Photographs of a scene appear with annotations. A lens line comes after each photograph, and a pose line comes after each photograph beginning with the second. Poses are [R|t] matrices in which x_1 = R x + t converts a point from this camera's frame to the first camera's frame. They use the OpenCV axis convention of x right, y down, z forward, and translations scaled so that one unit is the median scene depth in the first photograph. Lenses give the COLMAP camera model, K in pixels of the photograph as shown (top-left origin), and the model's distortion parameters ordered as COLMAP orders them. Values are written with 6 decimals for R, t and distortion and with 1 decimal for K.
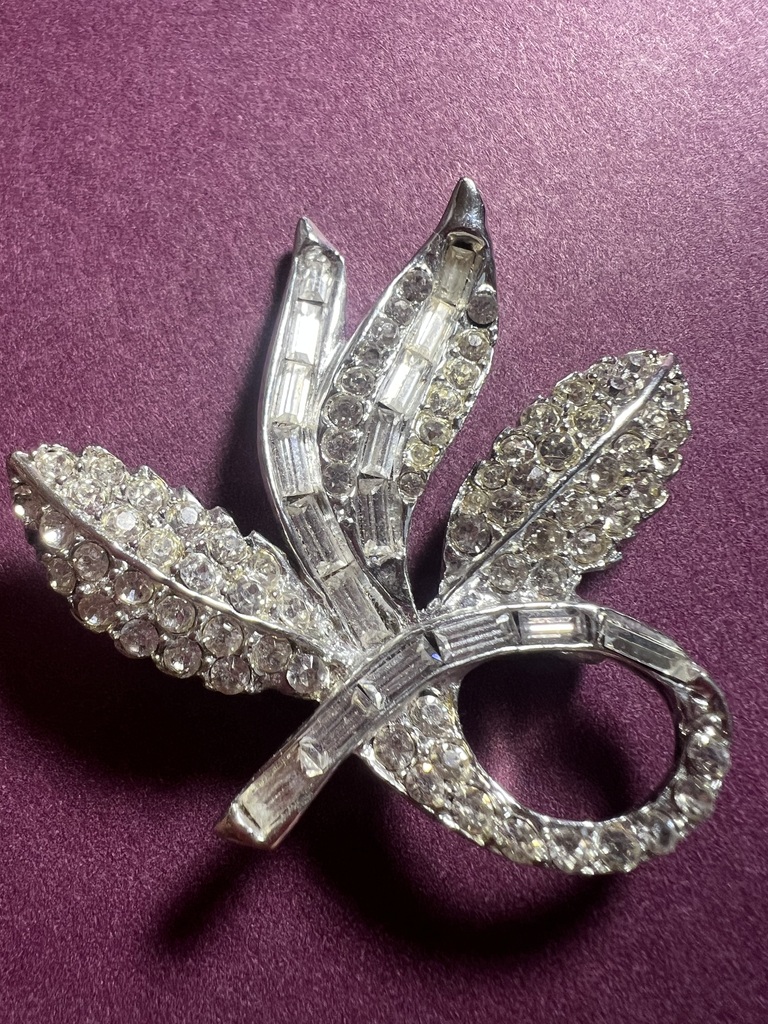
lens RADIAL K [[775.4, 0, 383.7], [0, 775.4, 511.2], [0, 0, 1]] dist [-0.023613, 0.007637]
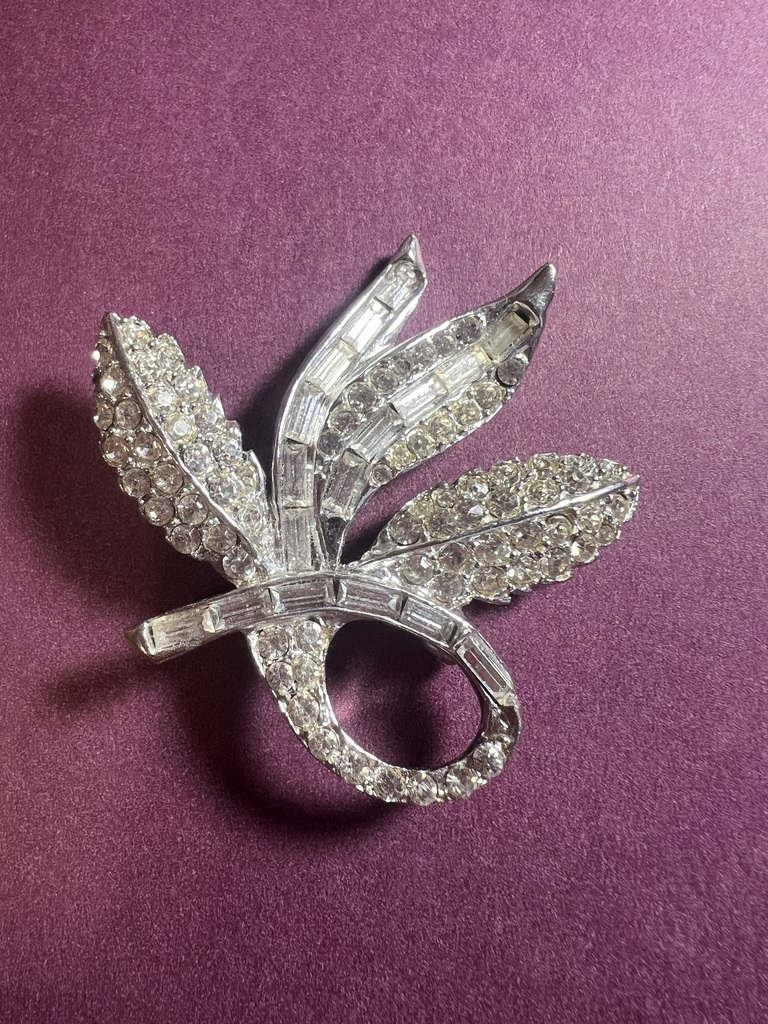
lens RADIAL K [[775.4, 0, 388.2], [0, 775.4, 562.6], [0, 0, 1]] dist [-0.023613, 0.007637]
pose [[0.895151, 0.445145, -0.023456, 0.144381], [-0.442528, 0.893752, 0.073330, -0.001902], [0.053606, -0.055262, 0.997032, -0.271558]]
